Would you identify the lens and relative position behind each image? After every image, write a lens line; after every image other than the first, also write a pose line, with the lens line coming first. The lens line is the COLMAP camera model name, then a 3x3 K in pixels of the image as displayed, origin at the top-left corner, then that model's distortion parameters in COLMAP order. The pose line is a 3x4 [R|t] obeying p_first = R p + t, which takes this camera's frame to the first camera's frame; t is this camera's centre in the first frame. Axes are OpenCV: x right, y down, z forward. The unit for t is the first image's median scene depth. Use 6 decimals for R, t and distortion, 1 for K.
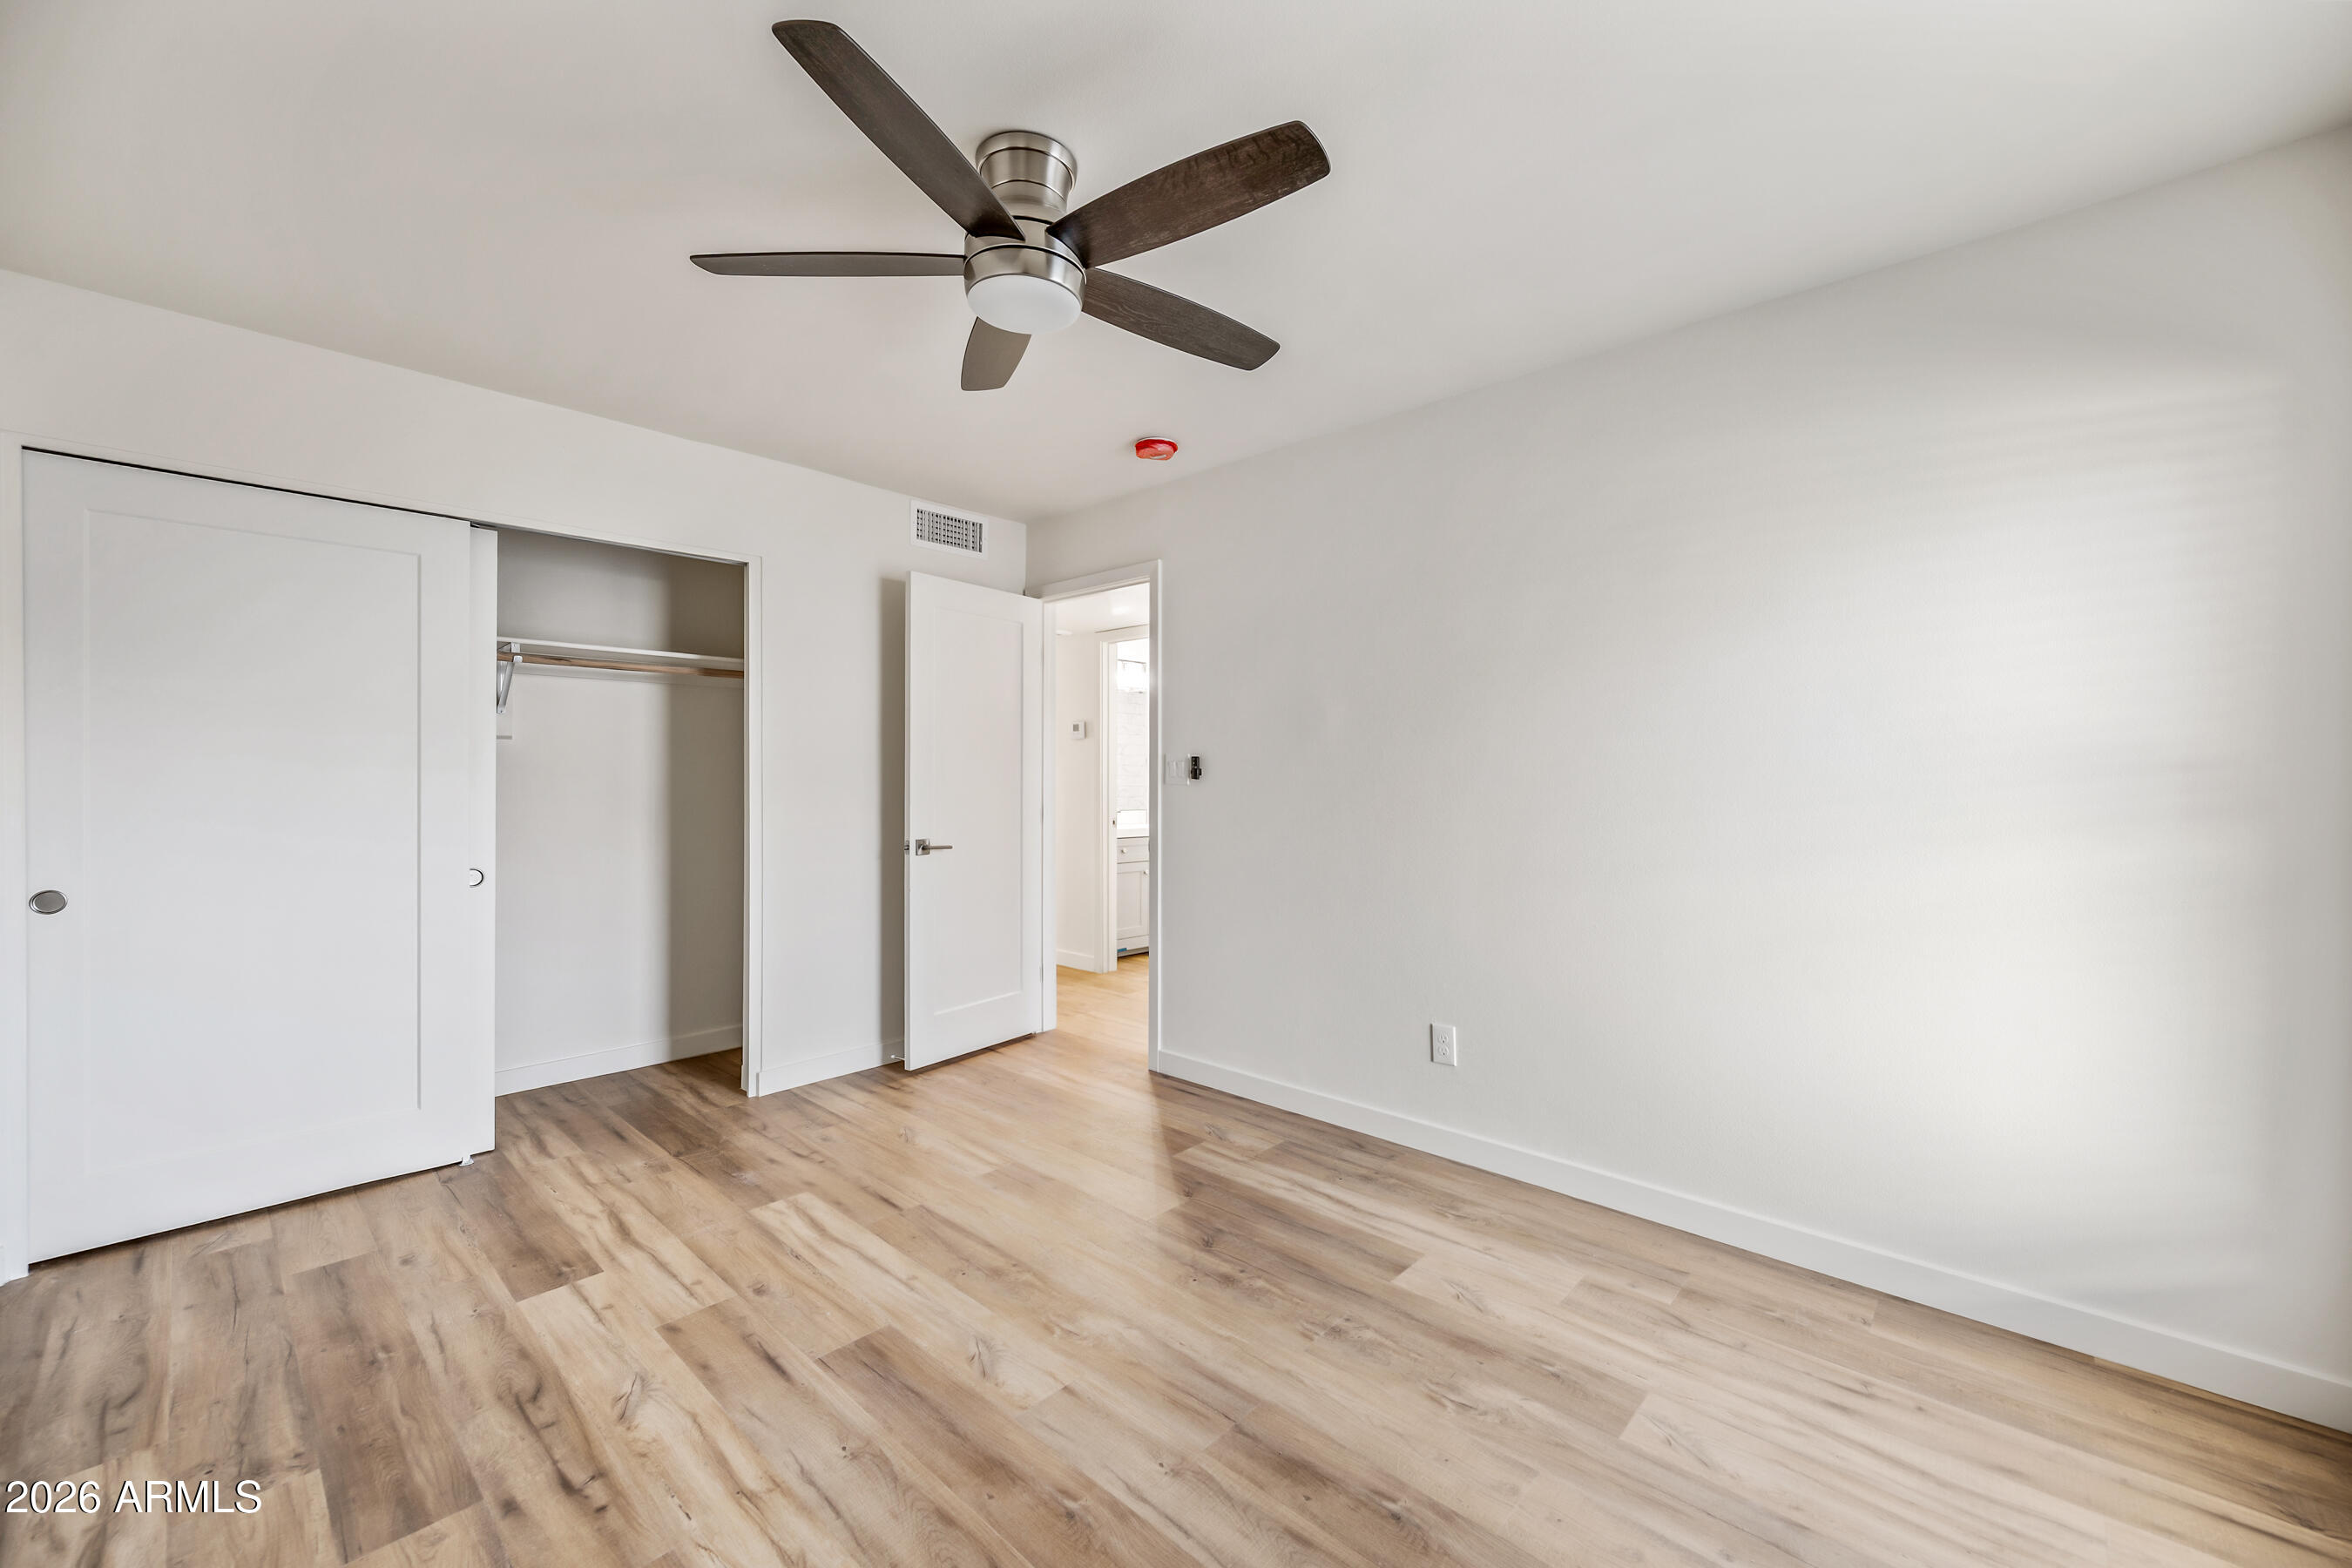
lens RADIAL K [[963.3, 0, 1176.0], [0, 963.3, 784.0], [0, 0, 1]] dist [-0.000055, 0.000008]
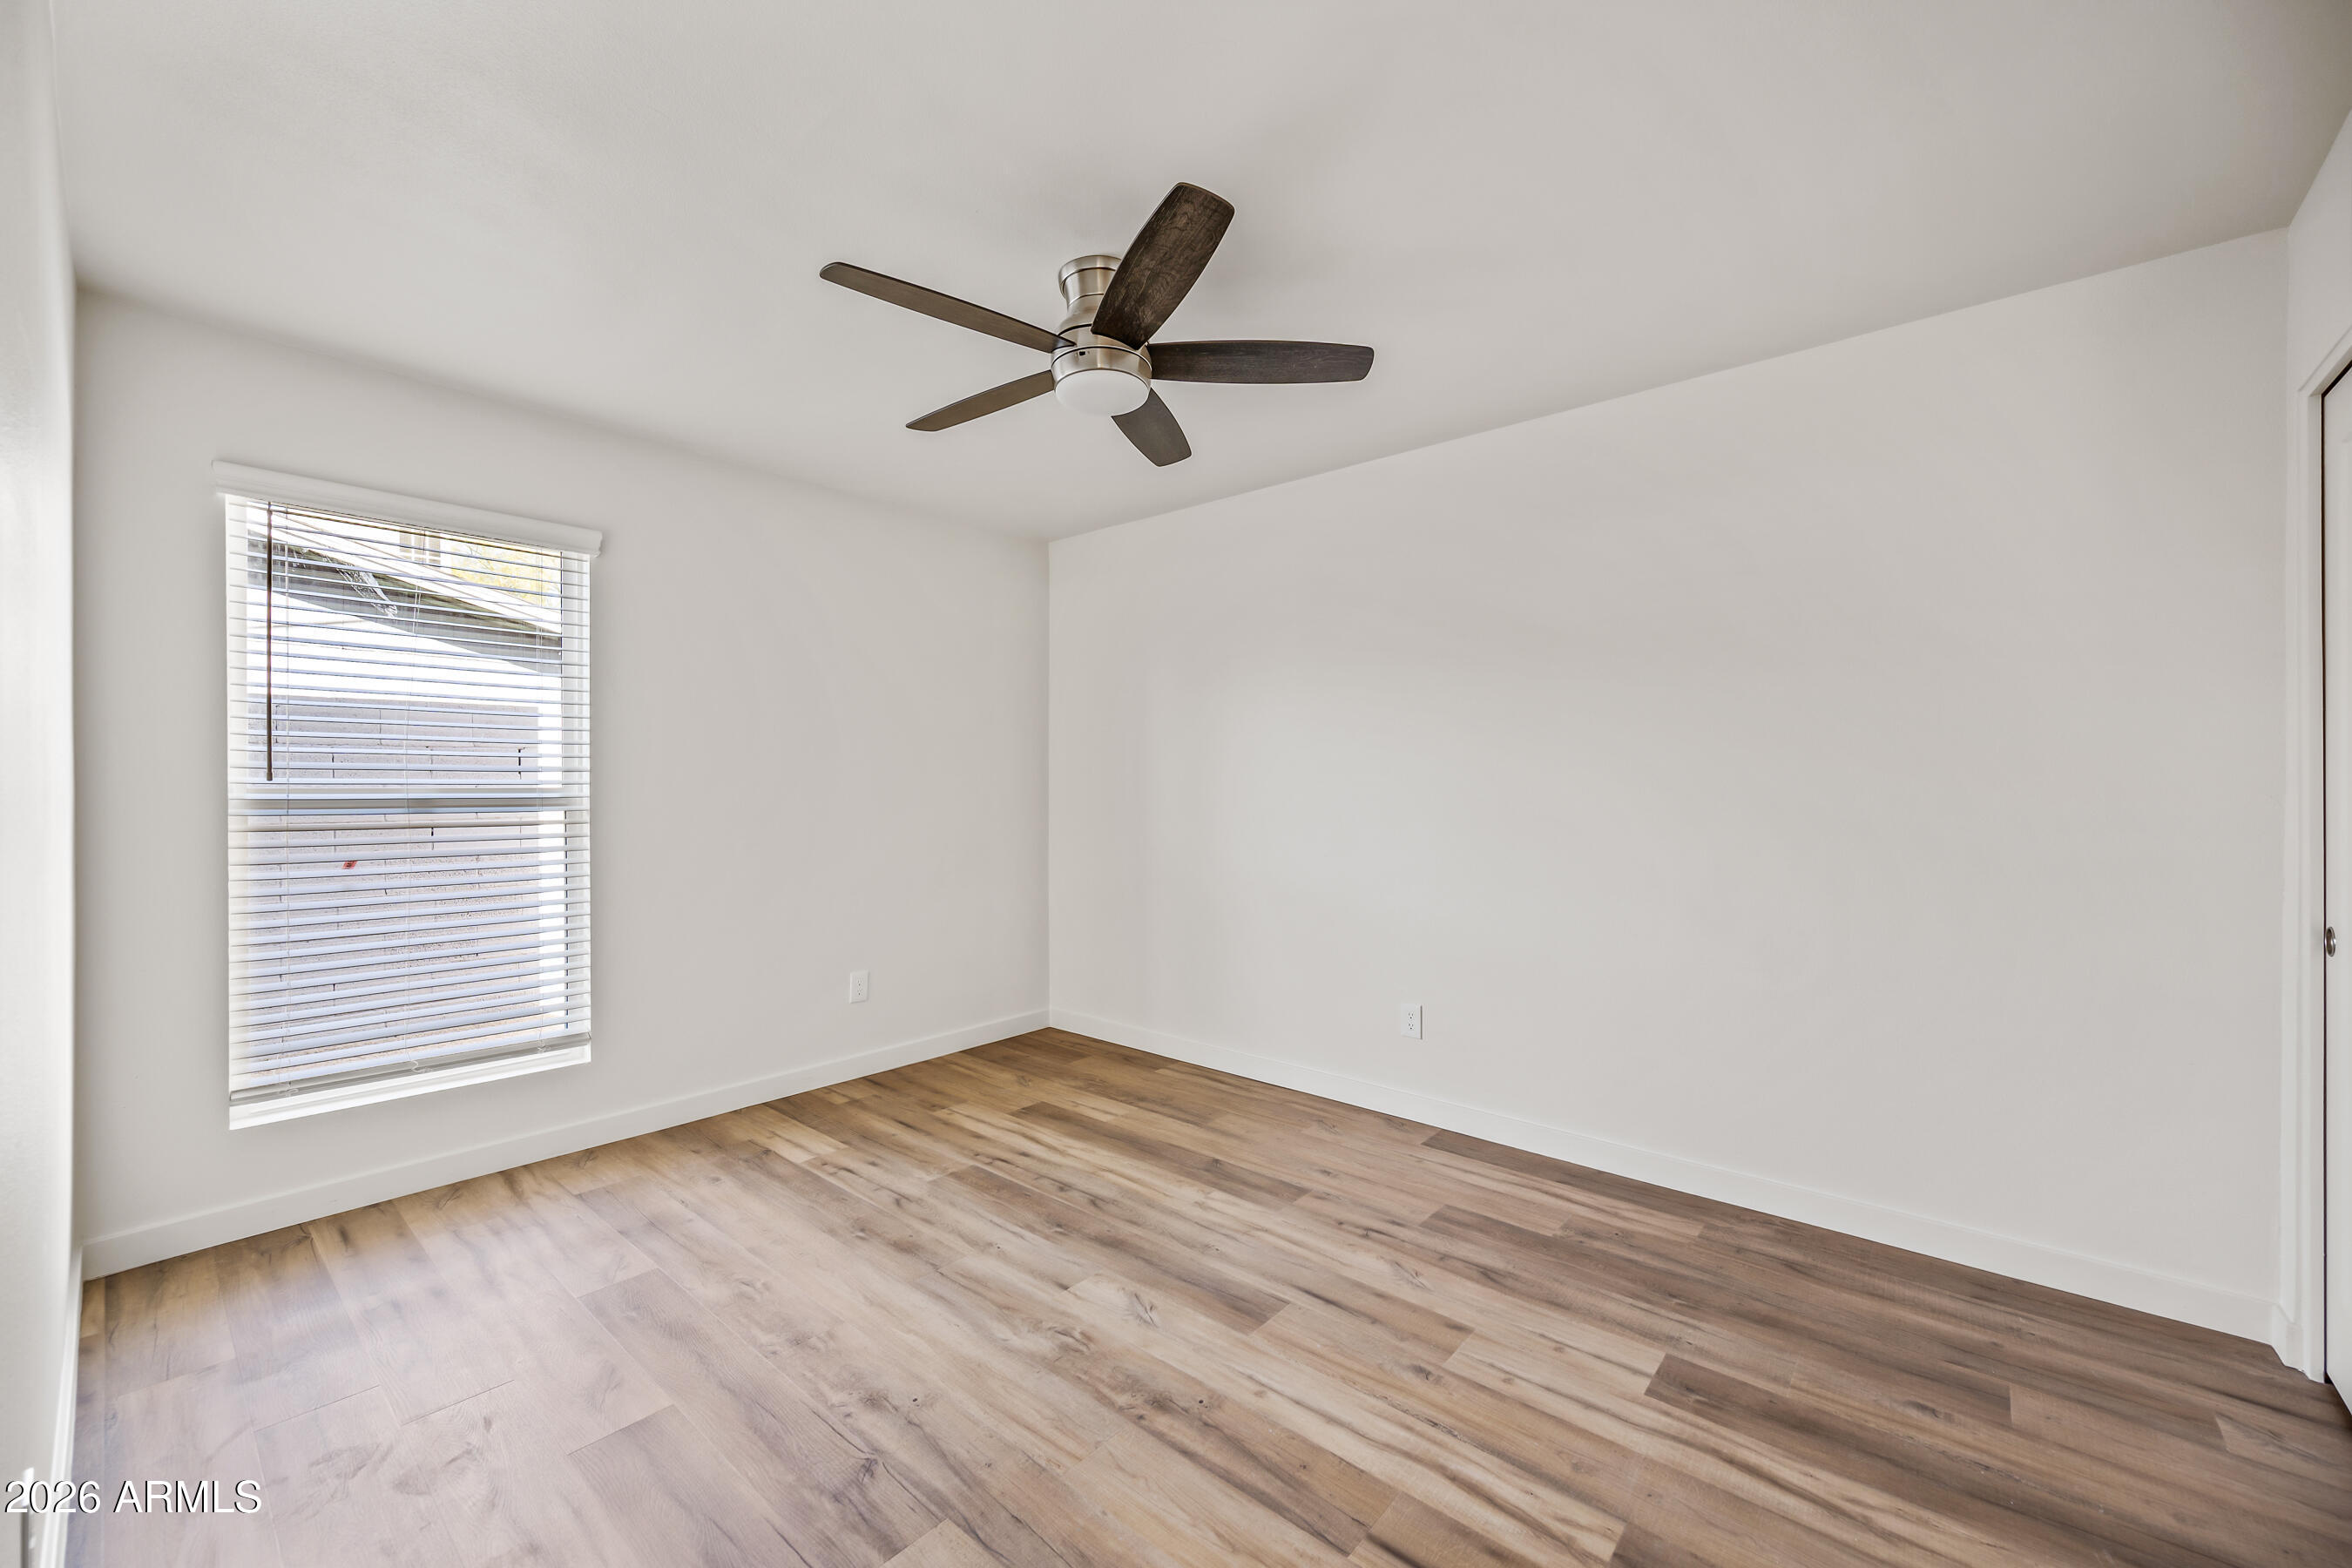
lens RADIAL K [[923.7, 0, 1175.5], [0, 923.7, 791.2], [0, 0, 1]] dist [-0.000989, 0.000123]
pose [[-0.999253, -0.001444, -0.038620, -0.187743], [-0.001925, 0.999921, 0.012417, -0.013139], [0.038599, 0.012482, -0.999177, 1.963627]]
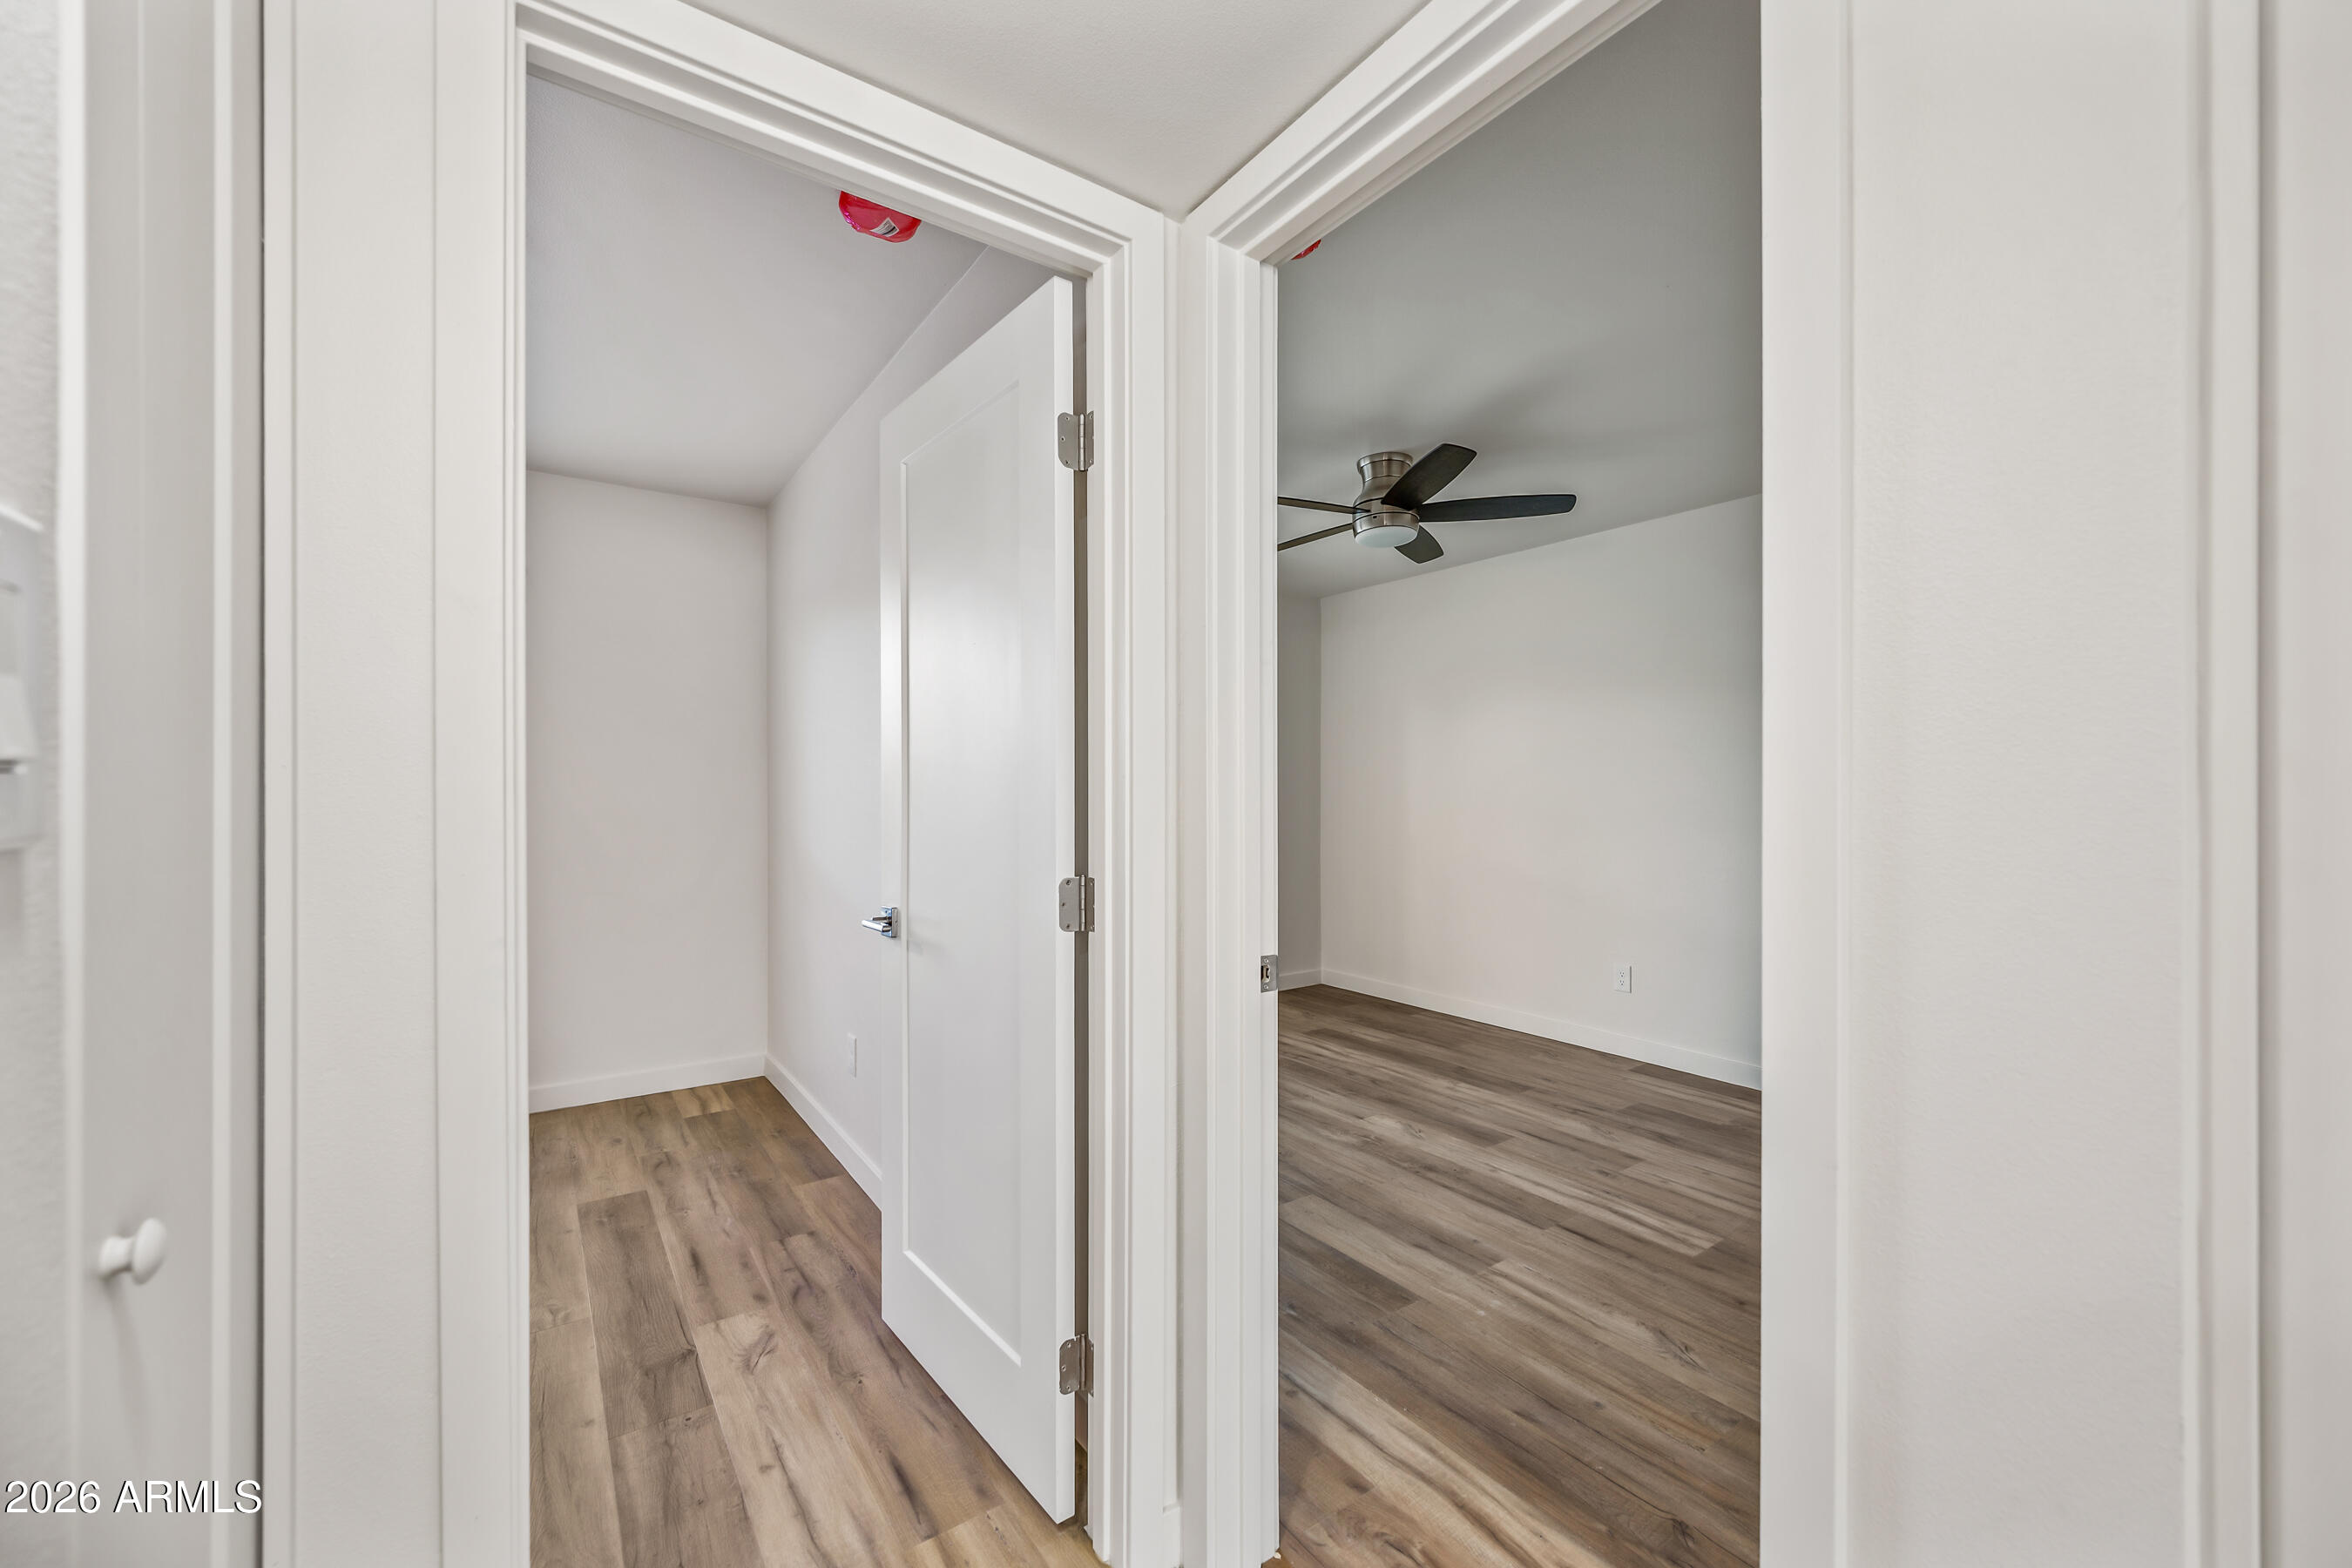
lens RADIAL K [[923.7, 0, 1175.5], [0, 923.7, 791.2], [0, 0, 1]] dist [-0.000989, 0.000123]
pose [[-0.978067, -0.002136, 0.208279, -0.121039], [-0.000894, 0.999981, 0.006058, -0.017922], [-0.208288, 0.005739, -0.978051, 2.570899]]
